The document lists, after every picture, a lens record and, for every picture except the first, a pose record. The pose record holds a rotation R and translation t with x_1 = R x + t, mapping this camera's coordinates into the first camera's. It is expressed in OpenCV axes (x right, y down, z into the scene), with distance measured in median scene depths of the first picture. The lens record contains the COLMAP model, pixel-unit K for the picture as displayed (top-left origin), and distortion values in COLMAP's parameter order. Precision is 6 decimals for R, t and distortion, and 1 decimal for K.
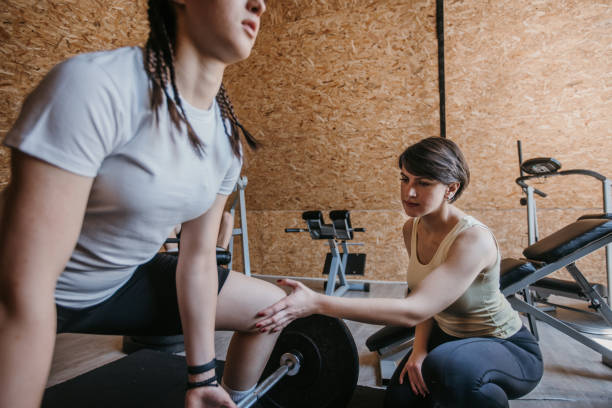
lens RADIAL K [[379.2, 0, 306.0], [0, 379.2, 204.0], [0, 0, 1]] dist [0.034227, 0.002013]
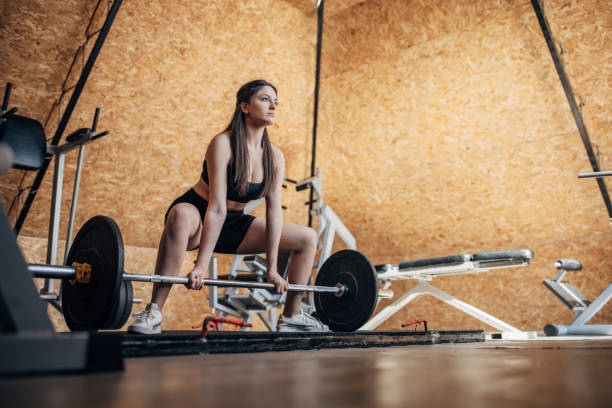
lens RADIAL K [[753.9, 0, 306.0], [0, 753.9, 204.0], [0, 0, 1]] dist [0.481384, 0.013196]
pose [[0.937896, -0.077585, -0.338129, 0.337628], [0.025073, 0.987282, -0.156988, 0.214869], [0.346009, 0.138760, 0.927913, -0.833097]]
